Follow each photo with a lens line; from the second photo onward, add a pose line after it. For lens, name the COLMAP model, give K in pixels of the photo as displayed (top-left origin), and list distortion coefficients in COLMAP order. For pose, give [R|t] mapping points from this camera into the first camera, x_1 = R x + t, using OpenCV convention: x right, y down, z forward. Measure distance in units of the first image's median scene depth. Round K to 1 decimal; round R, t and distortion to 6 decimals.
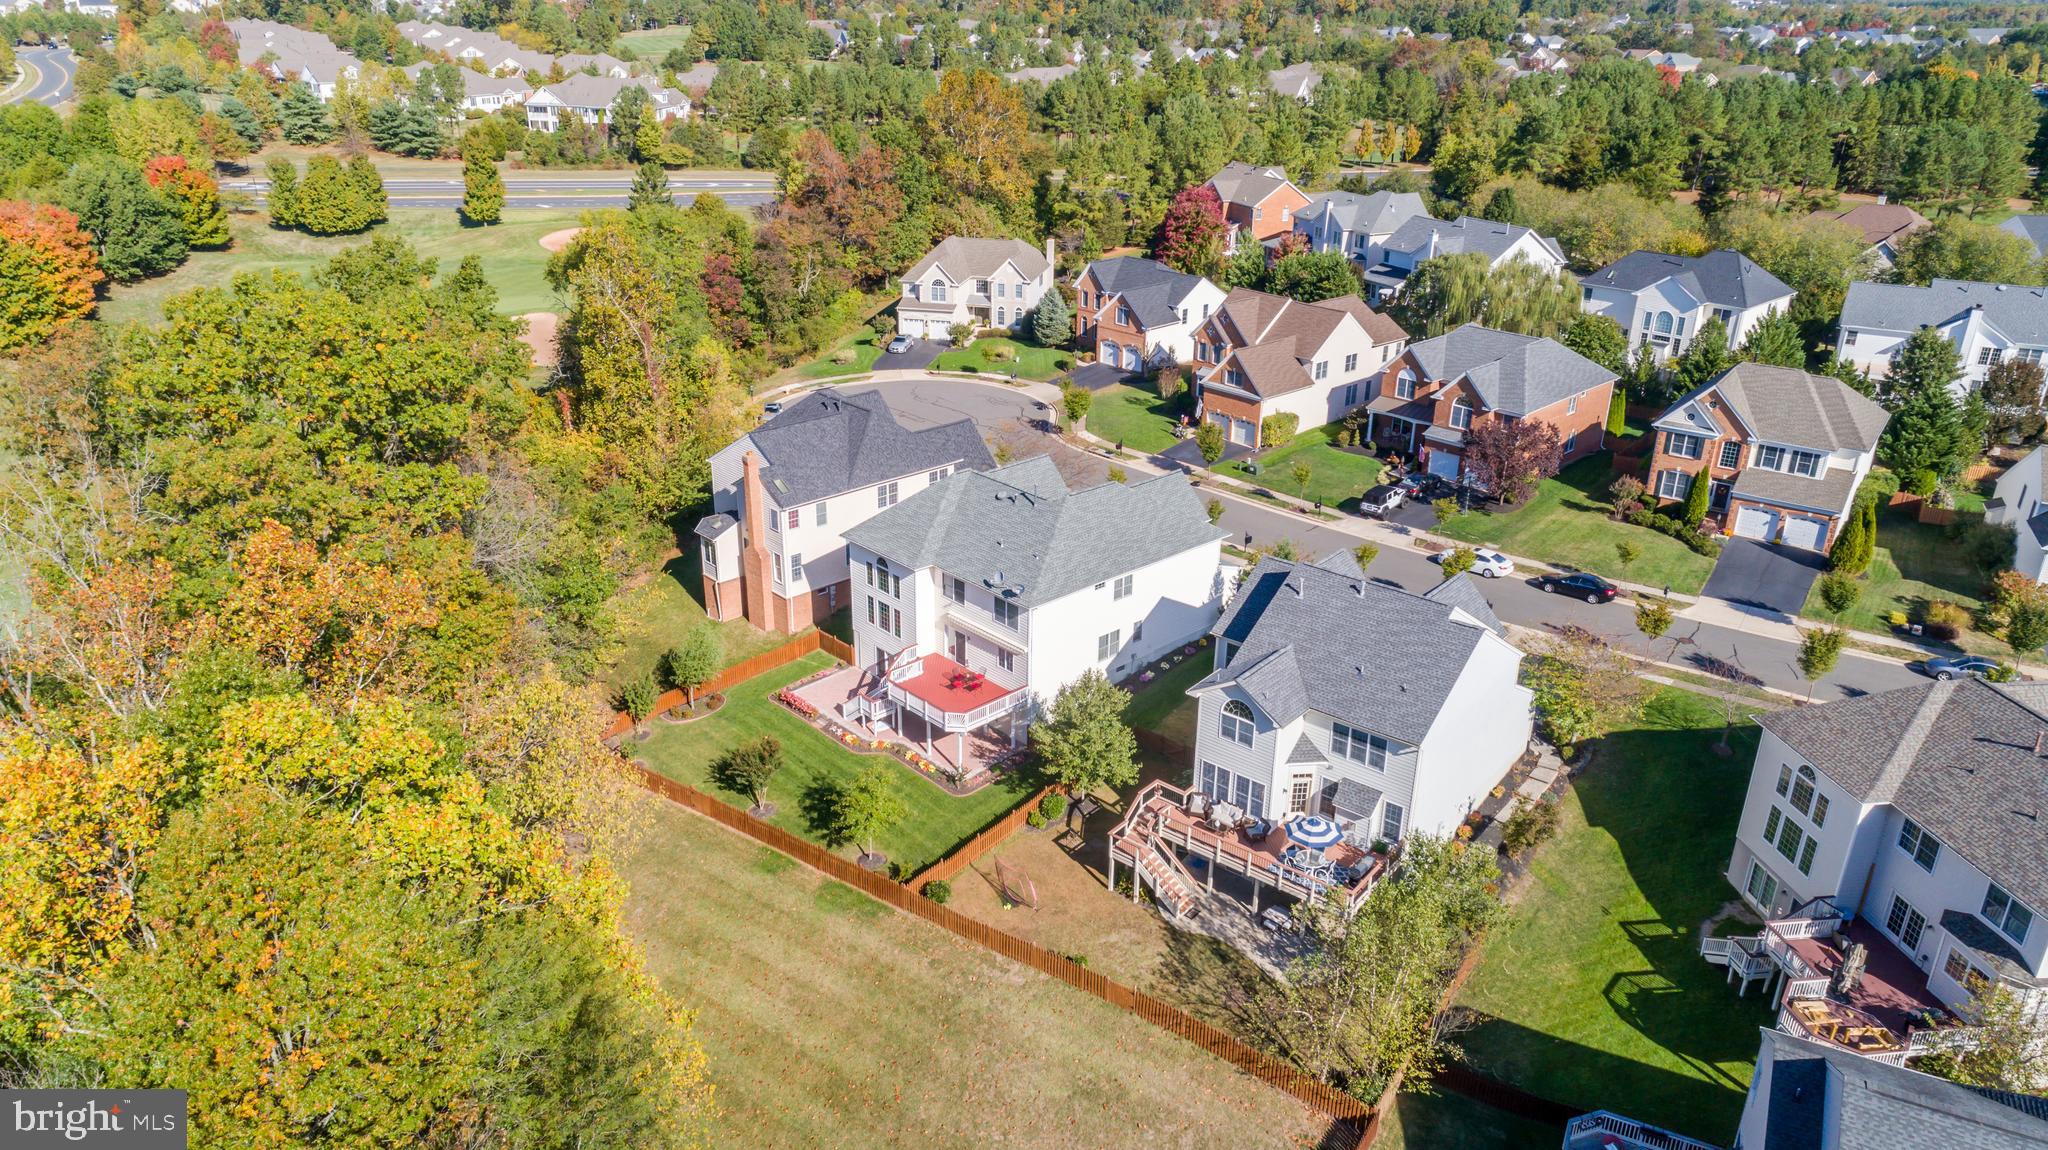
lens RADIAL K [[1370.4, 0, 1021.1], [0, 1370.4, 569.9], [0, 0, 1]] dist [0.018524, 0.001366]
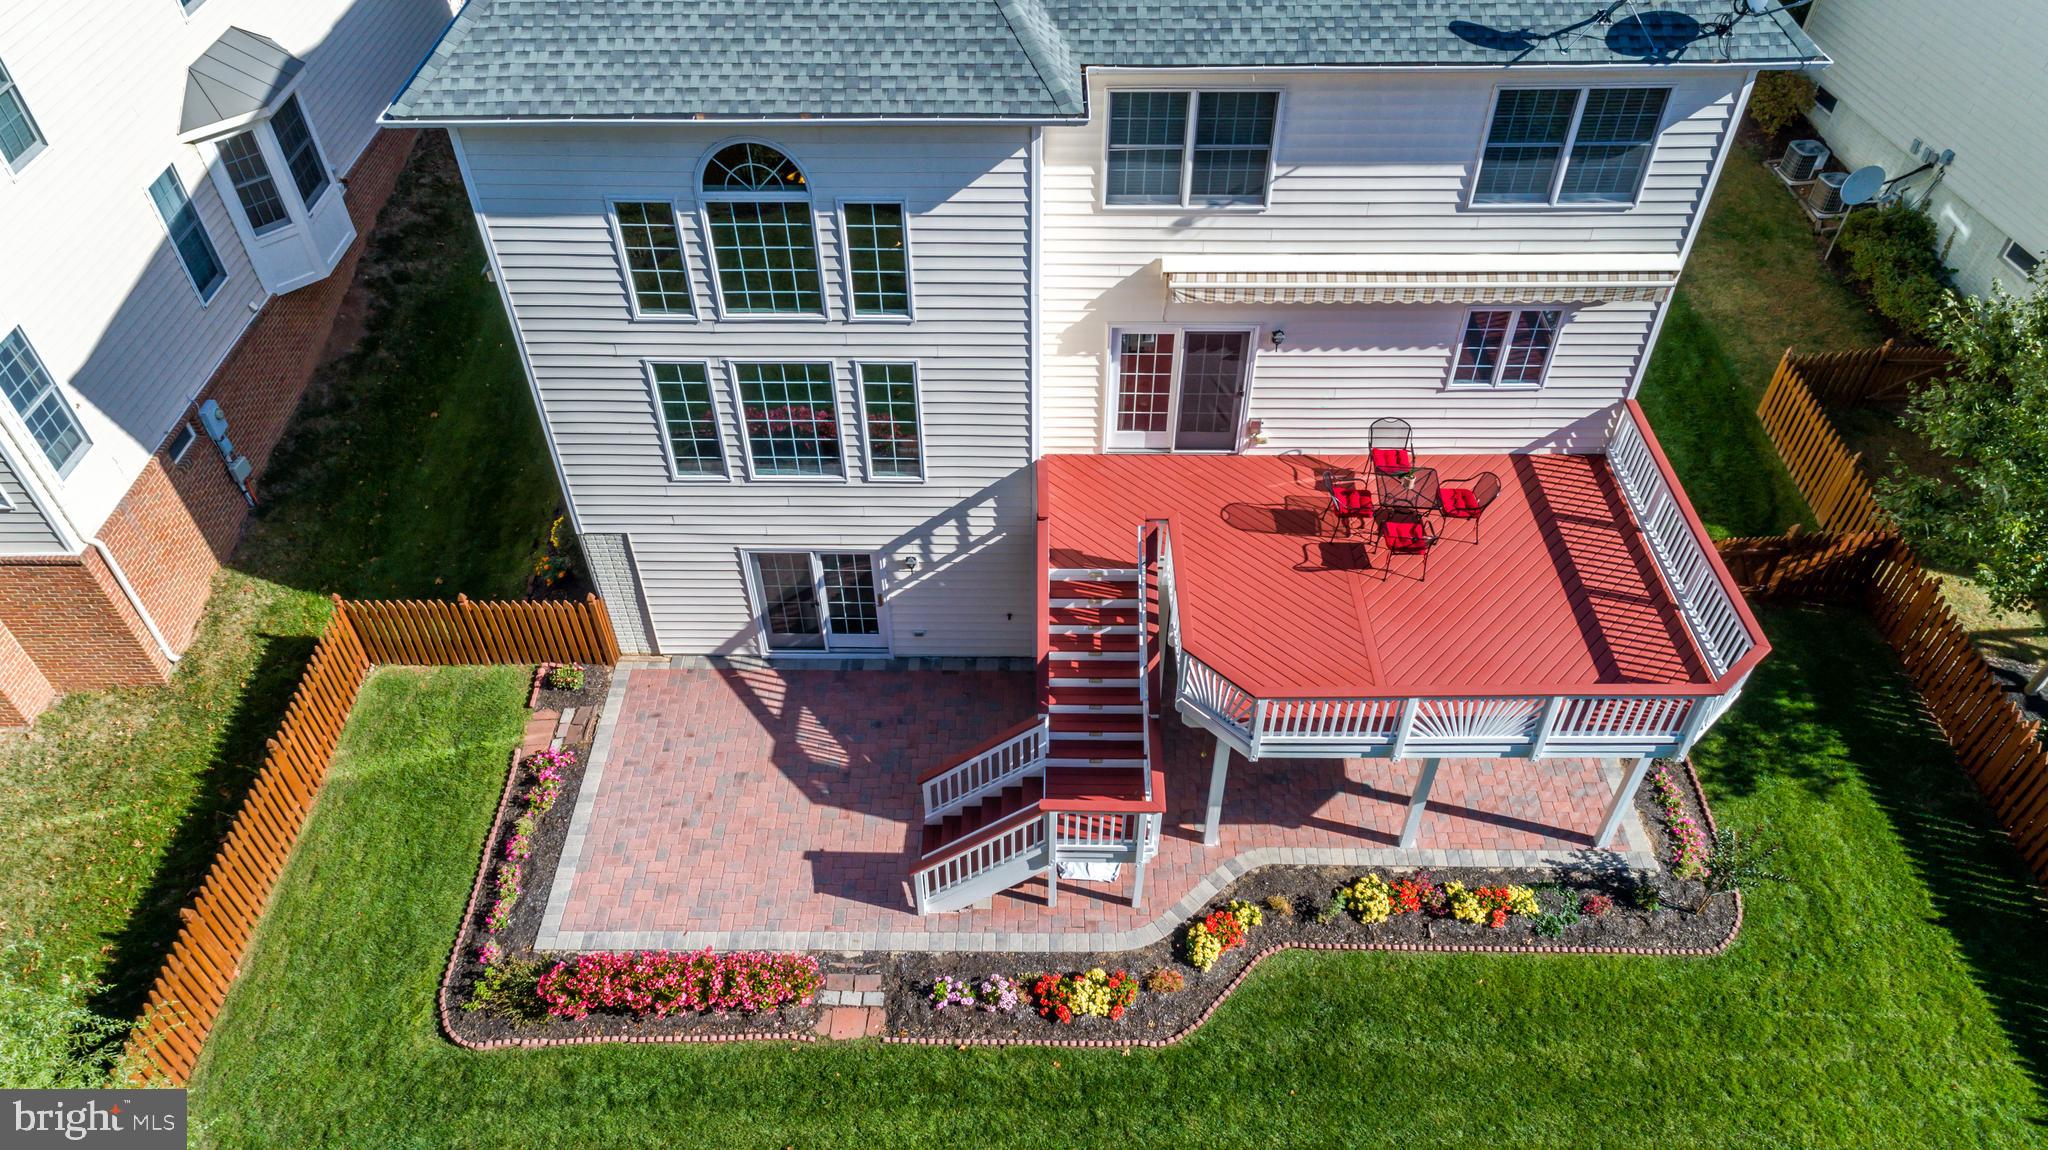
lens RADIAL K [[1370.4, 0, 1024.6], [0, 1370.4, 570.4], [0, 0, 1]] dist [0.018524, 0.001366]
pose [[0.689003, -0.515717, 0.509226, -0.193904], [0.297727, 0.841996, 0.449891, -0.031688], [-0.660782, -0.158365, 0.733681, 0.803856]]
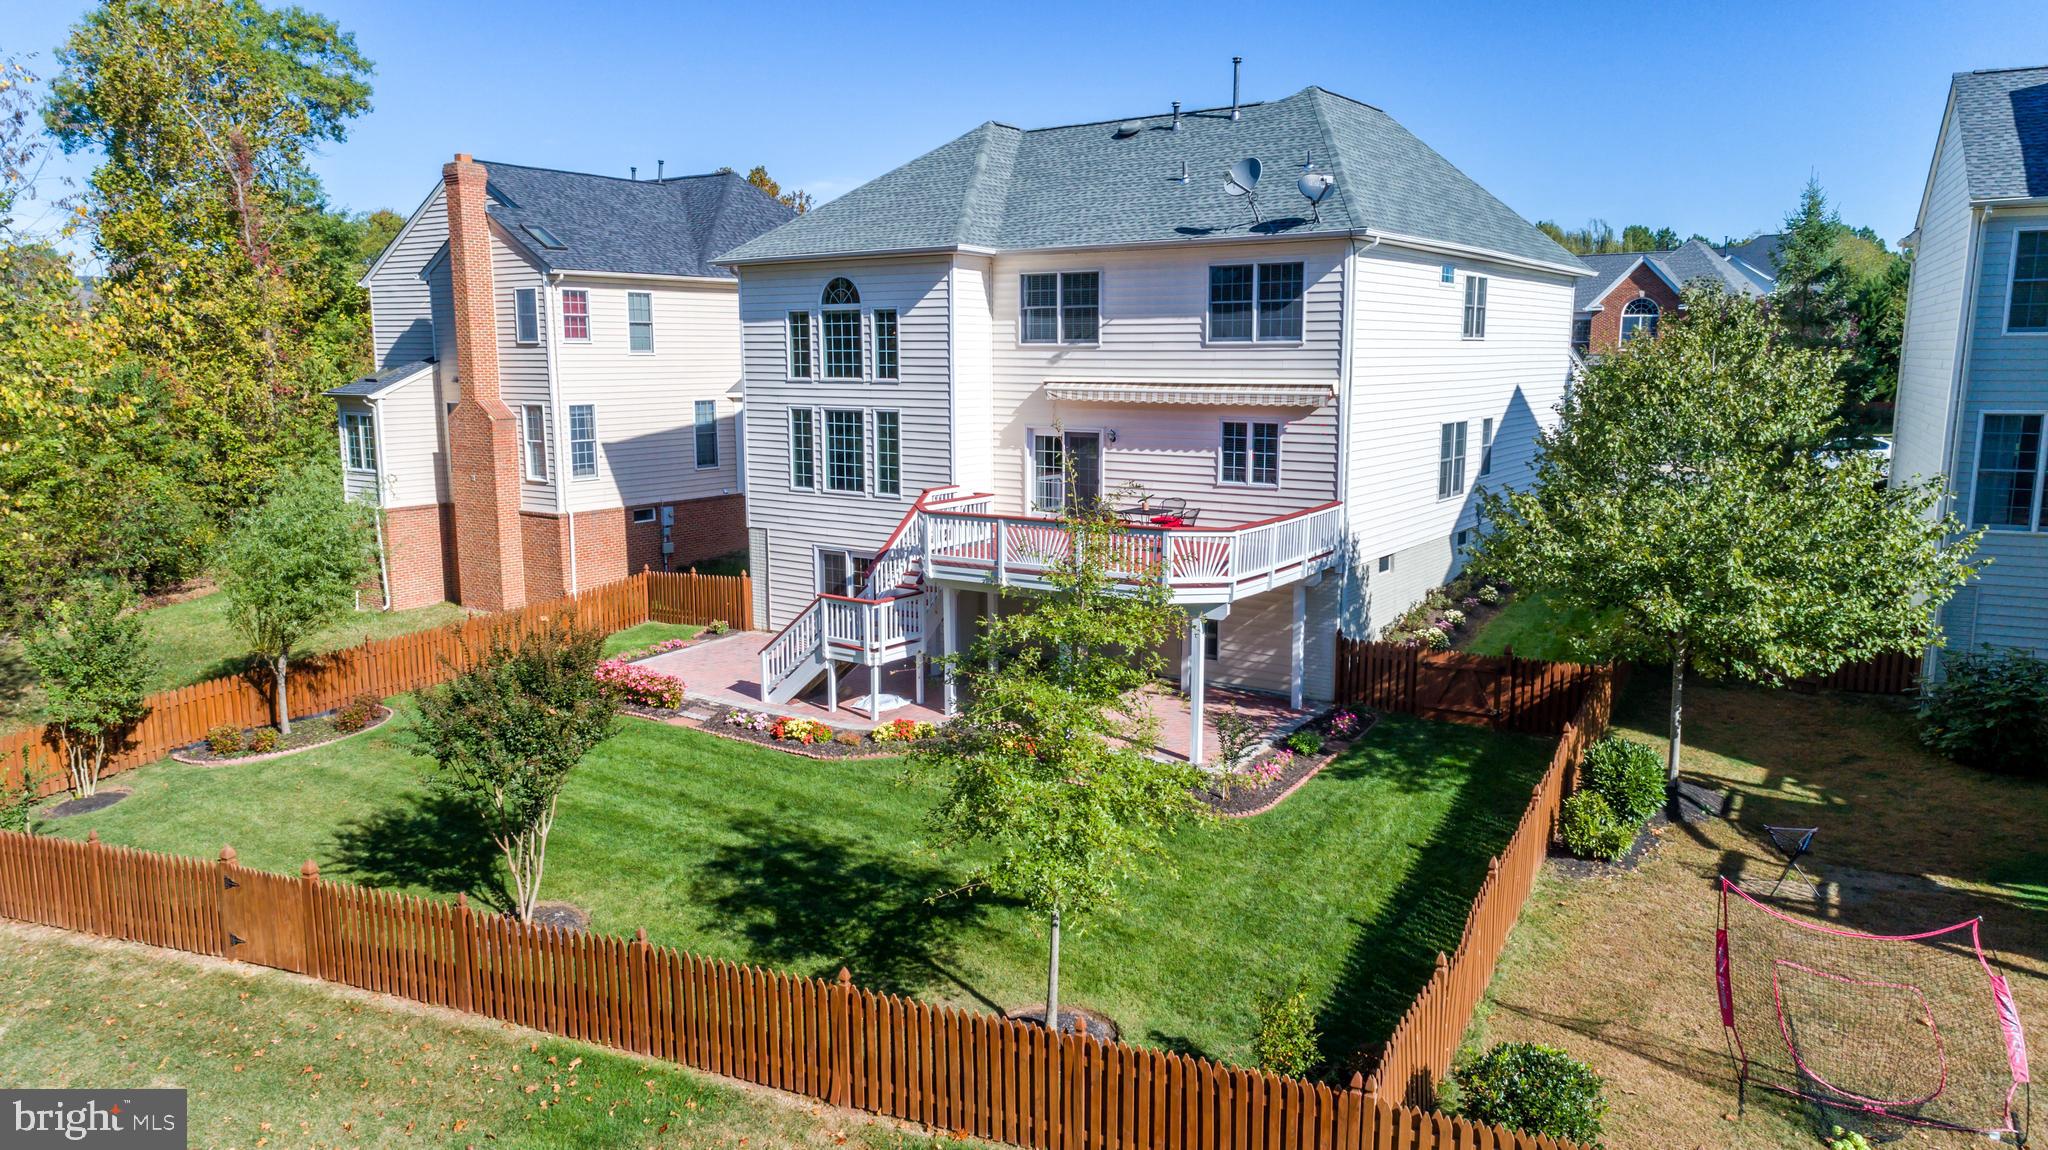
lens RADIAL K [[1370.4, 0, 1022.6], [0, 1370.4, 572.9], [0, 0, 1]] dist [0.018524, 0.001366]
pose [[0.978225, -0.050361, 0.201344, -0.128197], [0.096207, 0.969622, -0.224893, 0.154236], [-0.183902, 0.239367, 0.953354, 0.631061]]
